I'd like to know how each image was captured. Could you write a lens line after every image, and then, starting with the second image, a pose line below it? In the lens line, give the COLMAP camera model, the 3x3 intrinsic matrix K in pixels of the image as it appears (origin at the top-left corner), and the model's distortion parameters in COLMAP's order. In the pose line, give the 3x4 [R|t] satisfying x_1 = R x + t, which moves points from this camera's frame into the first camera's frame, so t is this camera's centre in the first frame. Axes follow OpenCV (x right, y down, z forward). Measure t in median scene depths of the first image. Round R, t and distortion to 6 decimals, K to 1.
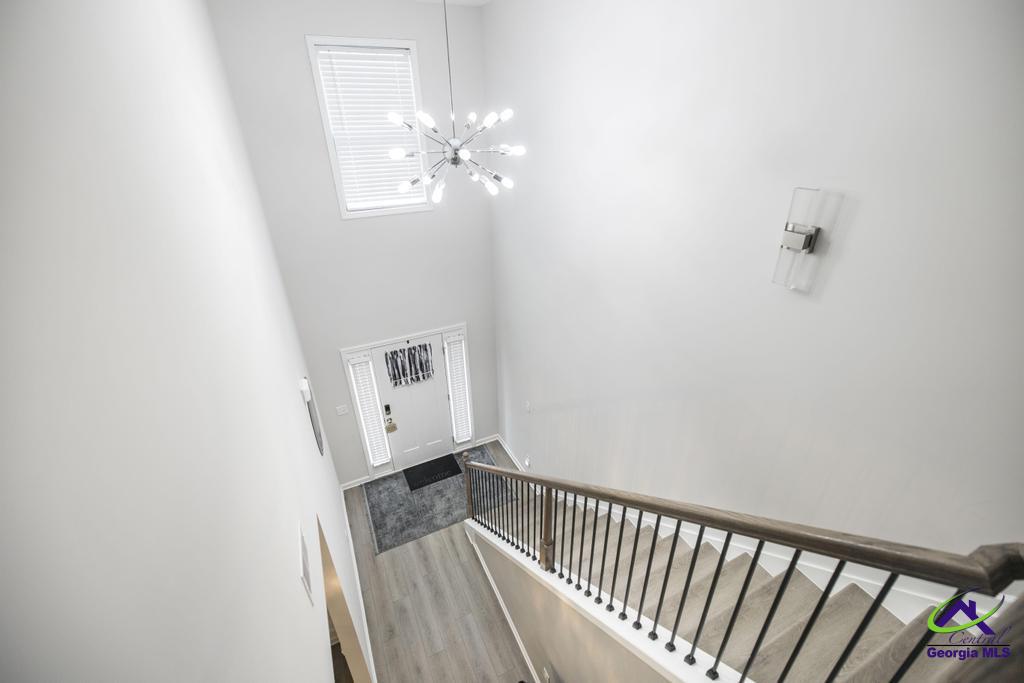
lens RADIAL K [[428.2, 0, 513.8], [0, 428.2, 337.0], [0, 0, 1]] dist [-0.001462, 0.000075]
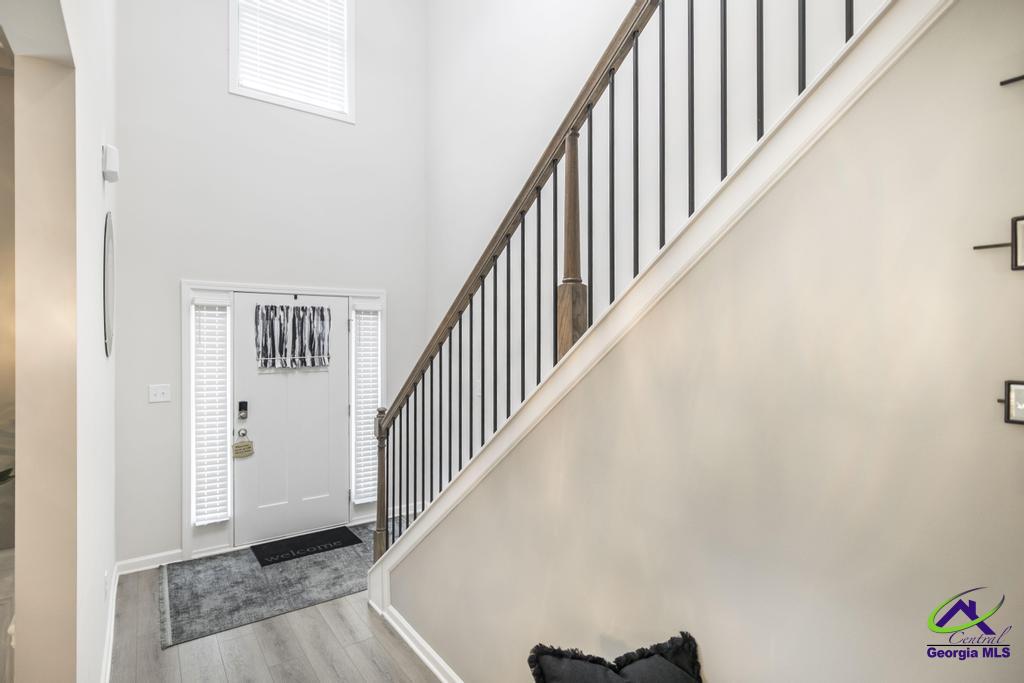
lens RADIAL K [[495.9, 0, 513.9], [0, 495.9, 343.9], [0, 0, 1]] dist [-0.001847, -0.000066]
pose [[0.983146, 0.017301, 0.181999, -0.051917], [0.067488, 0.890854, -0.449249, 0.430915], [-0.169907, 0.453961, 0.874672, 0.296141]]
